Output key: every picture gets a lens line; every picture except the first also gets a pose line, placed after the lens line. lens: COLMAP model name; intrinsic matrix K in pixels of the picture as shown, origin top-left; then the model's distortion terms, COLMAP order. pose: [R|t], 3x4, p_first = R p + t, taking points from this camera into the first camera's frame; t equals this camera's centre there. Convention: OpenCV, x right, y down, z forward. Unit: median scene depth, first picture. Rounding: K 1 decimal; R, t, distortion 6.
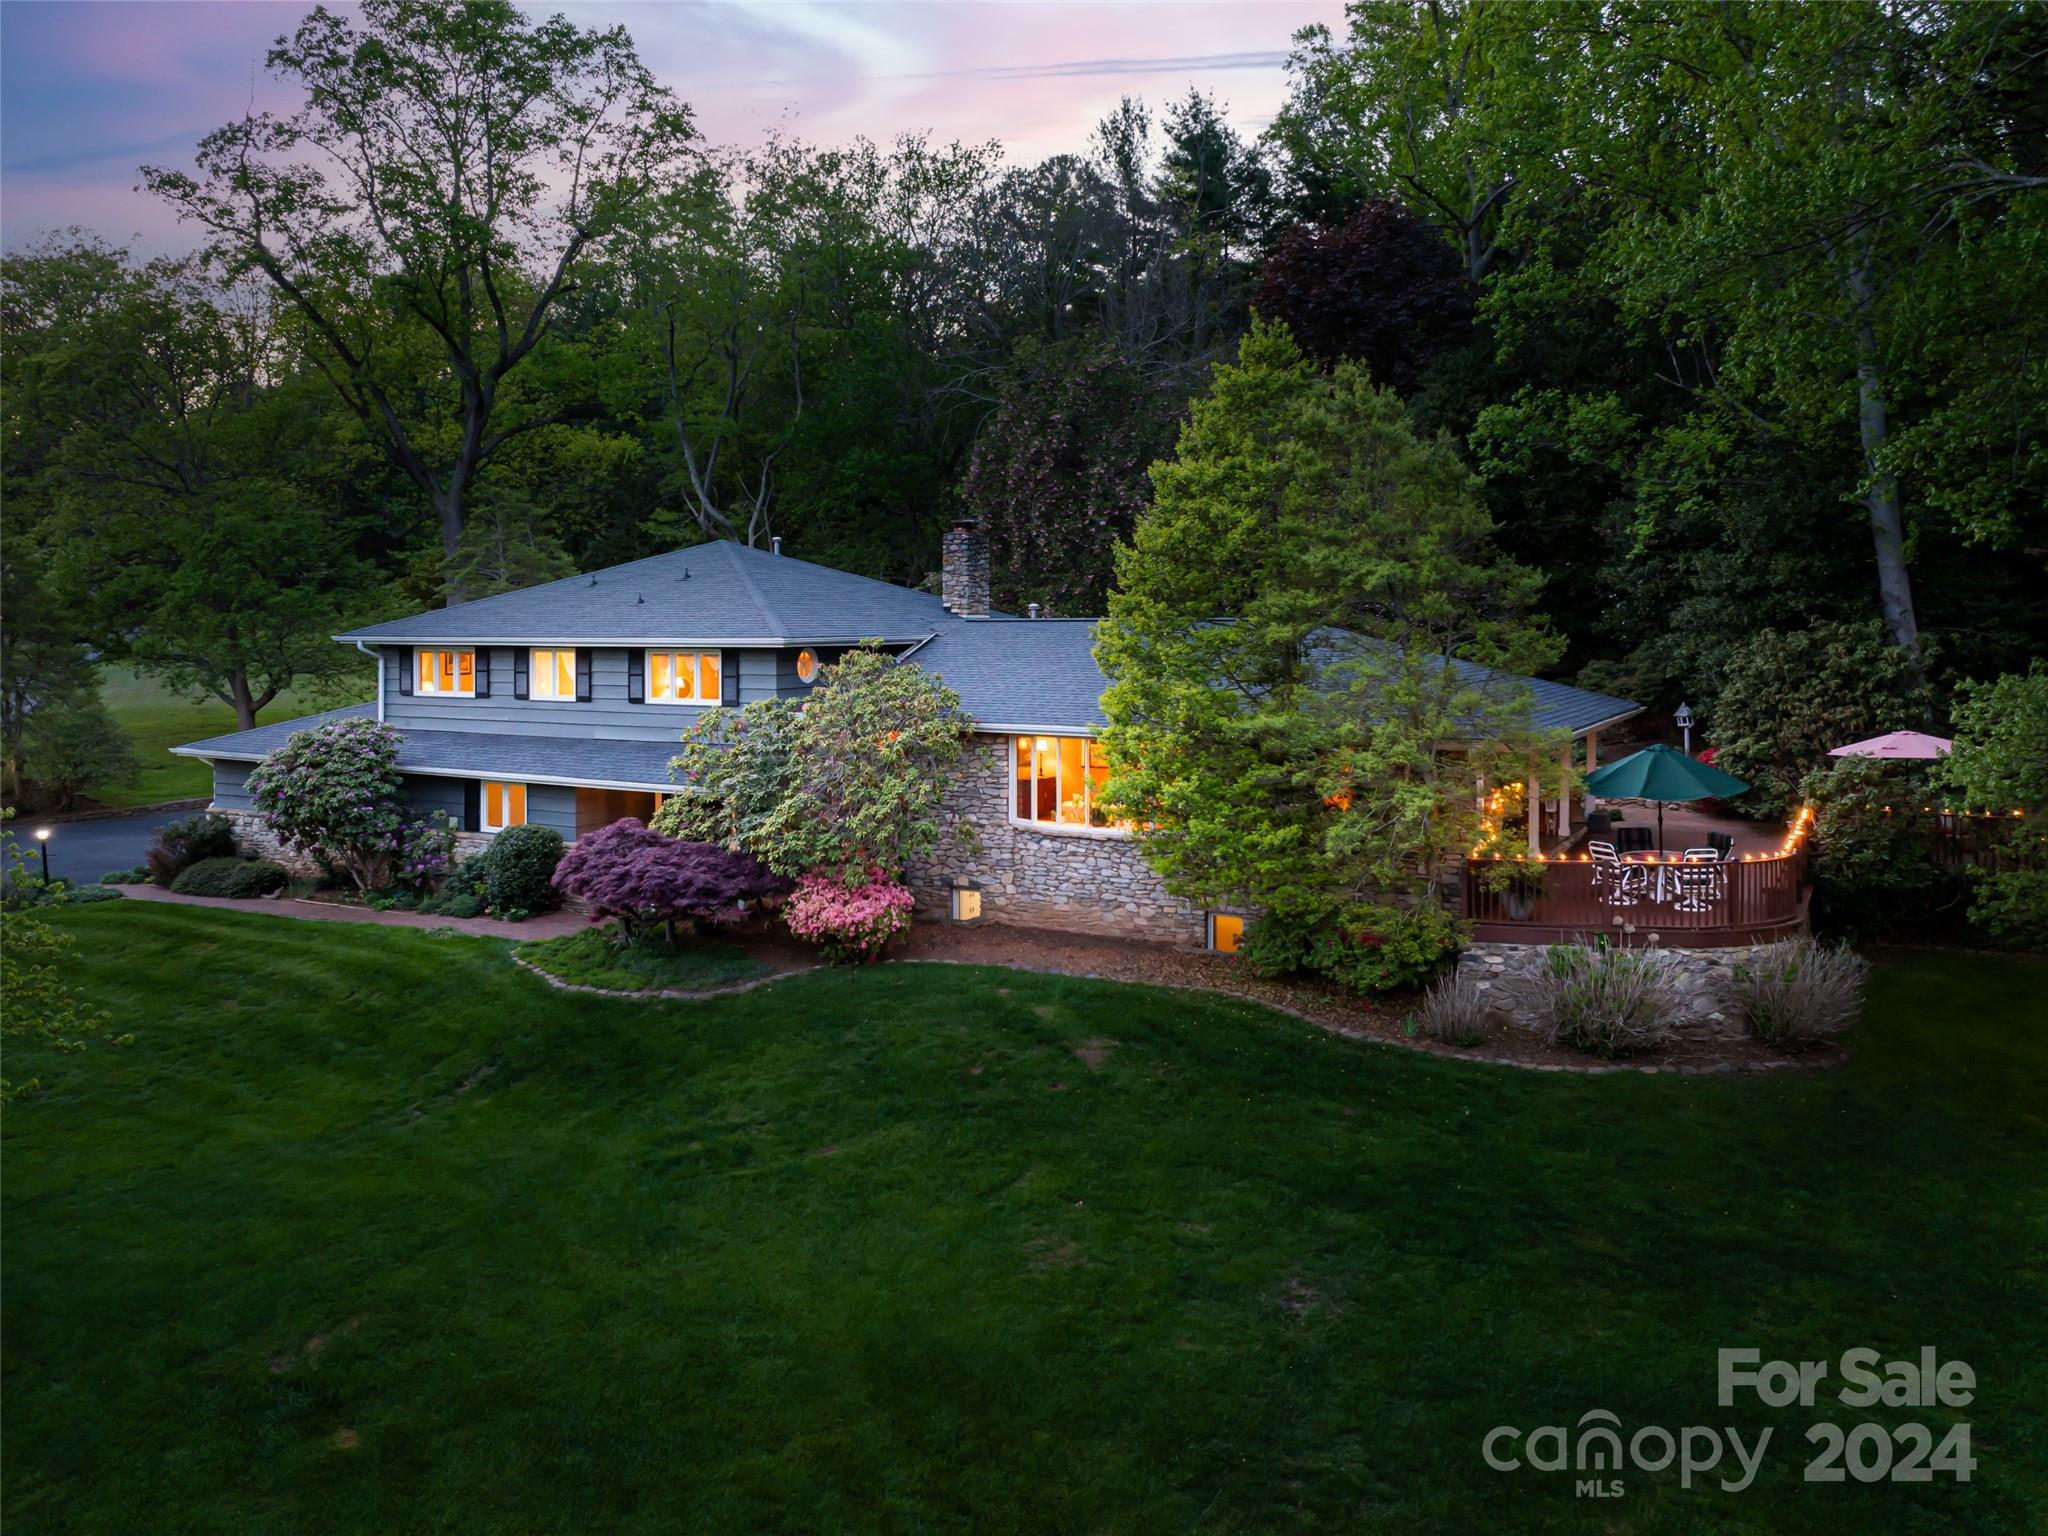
lens RADIAL K [[1413.4, 0, 1020.9], [0, 1413.4, 635.5], [0, 0, 1]] dist [-0.014296, -0.004468]
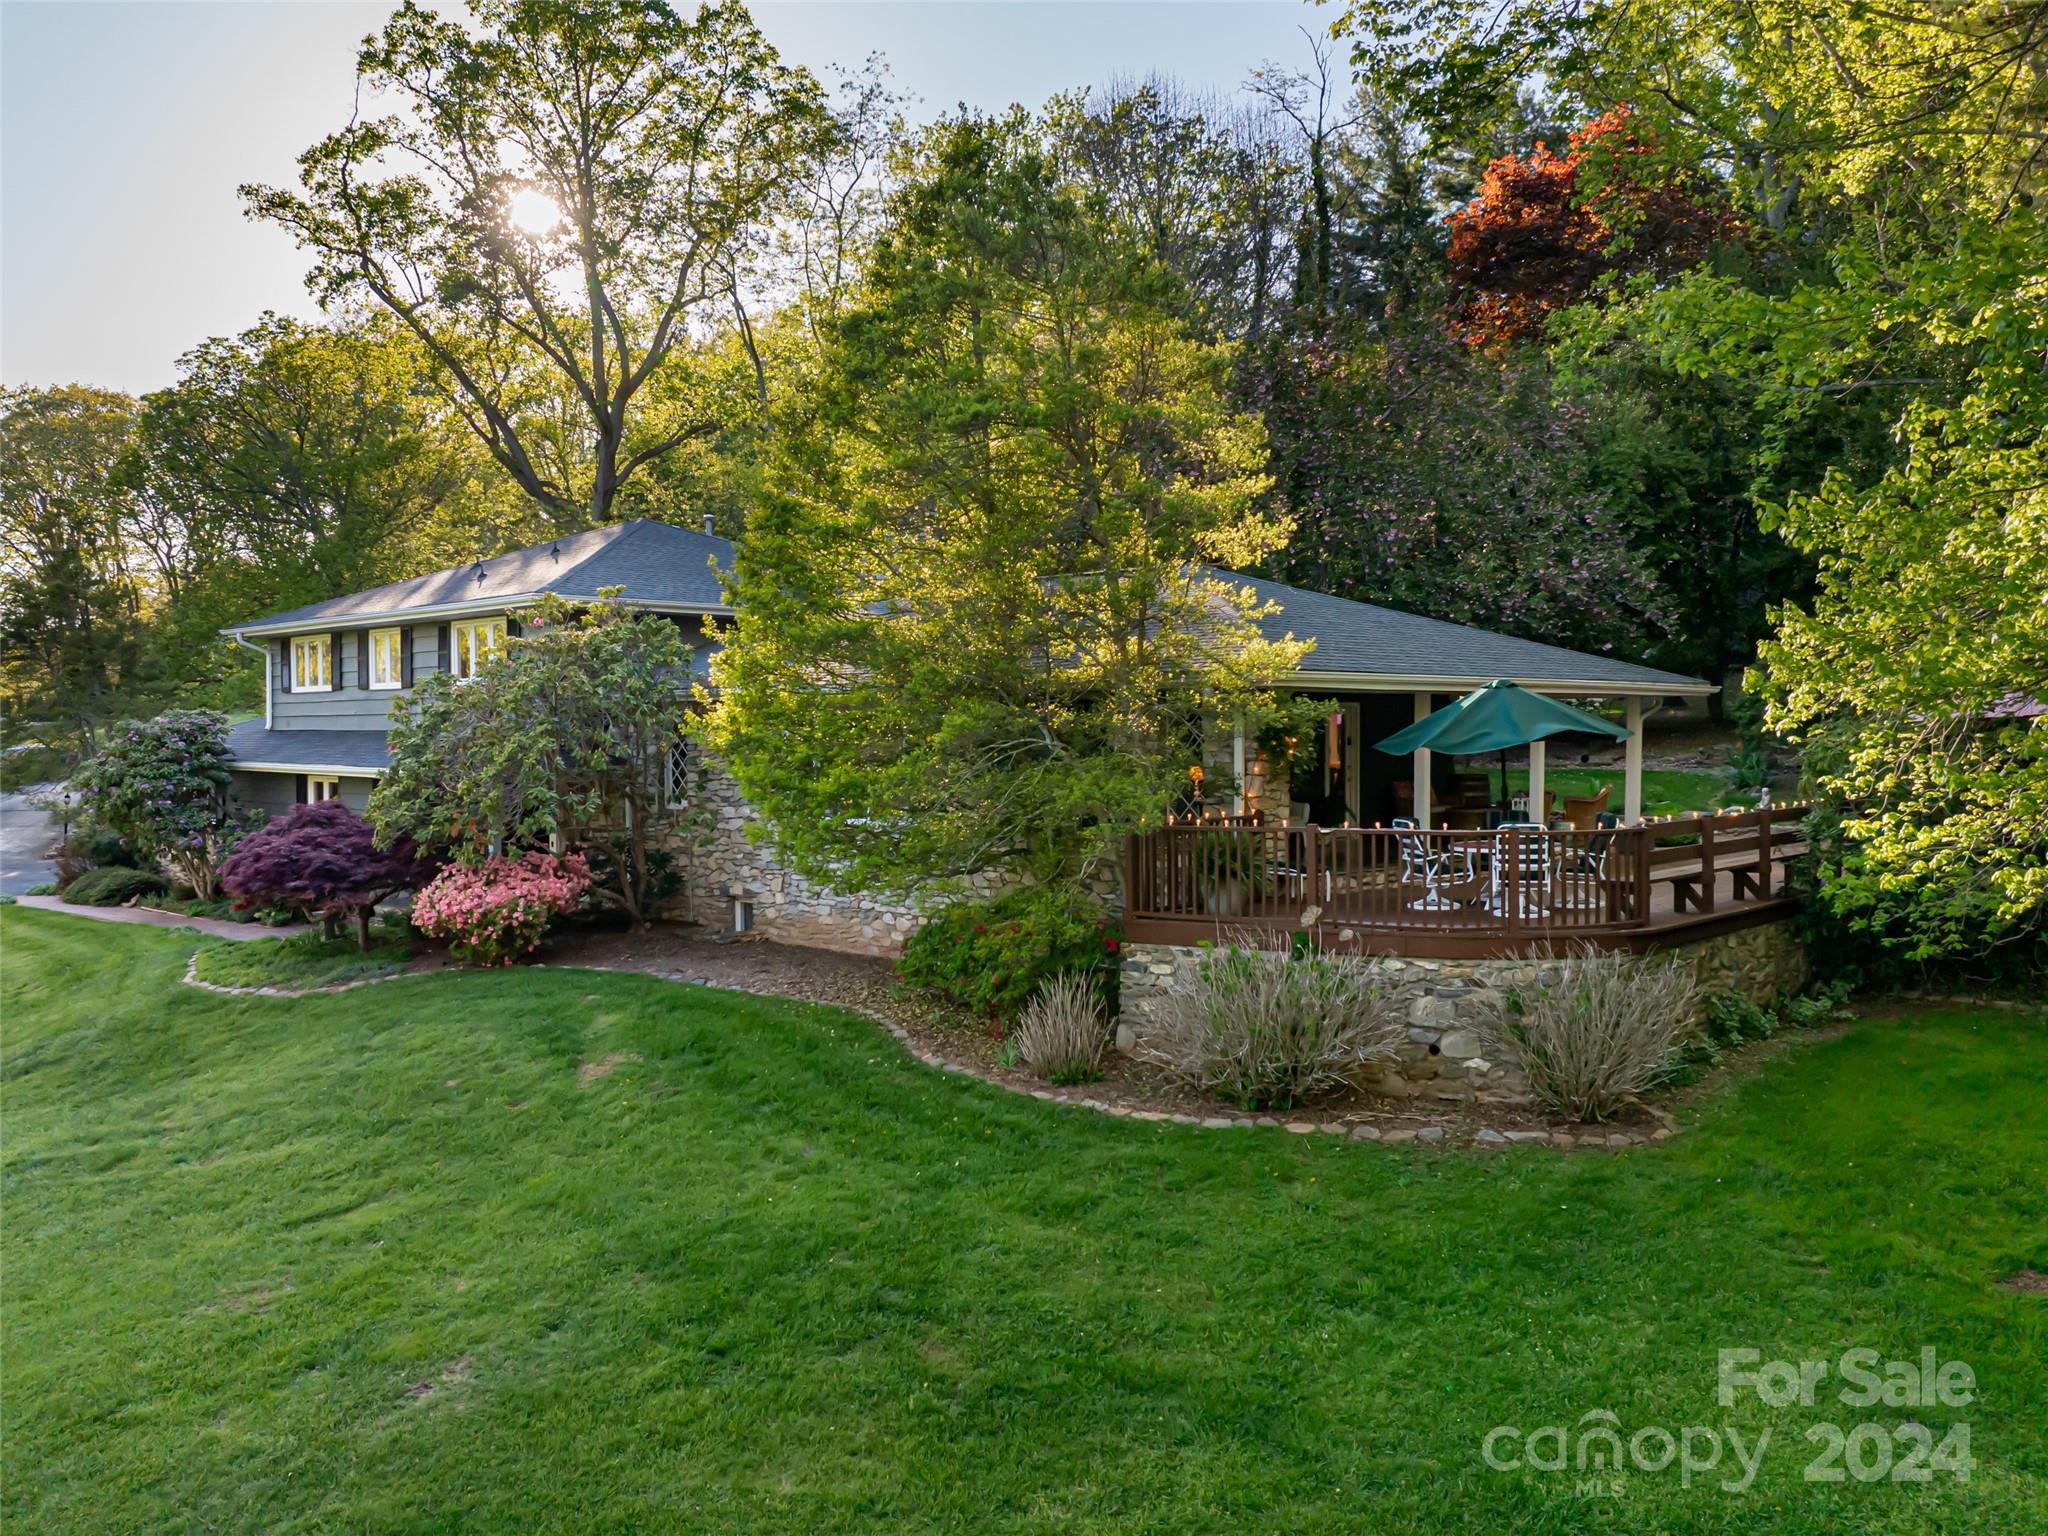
lens RADIAL K [[1538.1, 0, 1043.1], [0, 1538.1, 767.5], [0, 0, 1]] dist [-0.012863, -0.008567]
pose [[0.974903, 0.004296, -0.222590, 0.284045], [0.002419, 0.999550, 0.029886, 0.068556], [0.222619, -0.029674, 0.974454, 0.160649]]
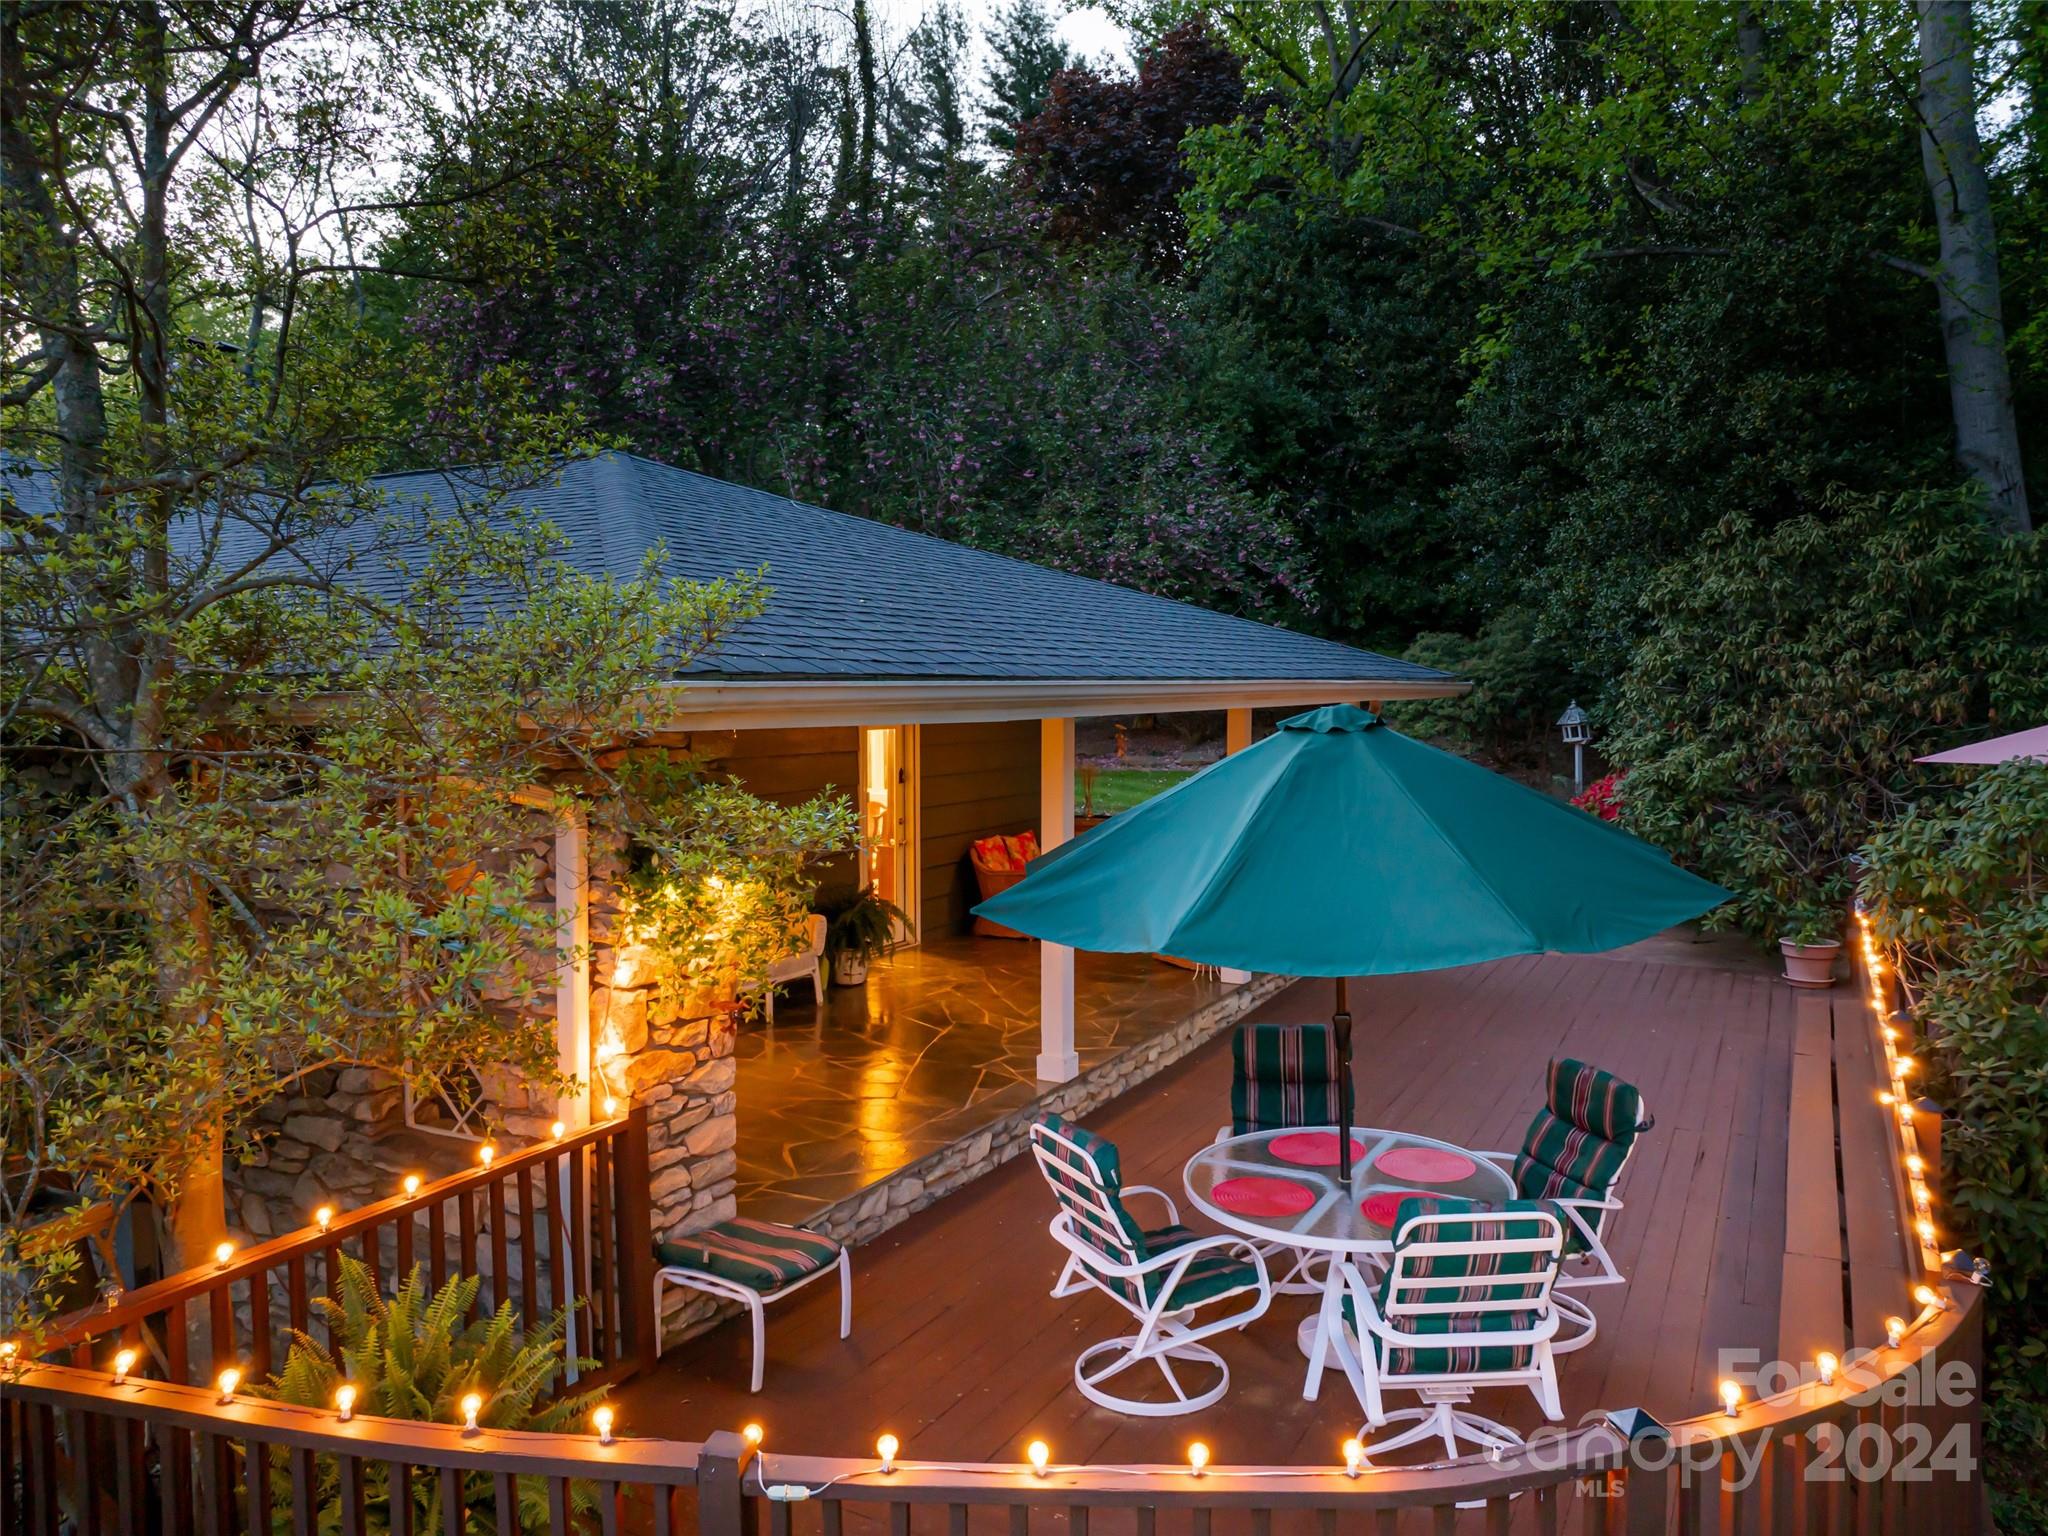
lens RADIAL K [[1455.7, 0, 1024.4], [0, 1455.7, 721.5], [0, 0, 1]] dist [-0.003884, -0.001958]
pose [[0.998453, -0.001511, 0.055577, 0.273922], [0.000141, 0.999697, 0.024633, 0.052469], [-0.055597, -0.024587, 0.998151, 0.539020]]
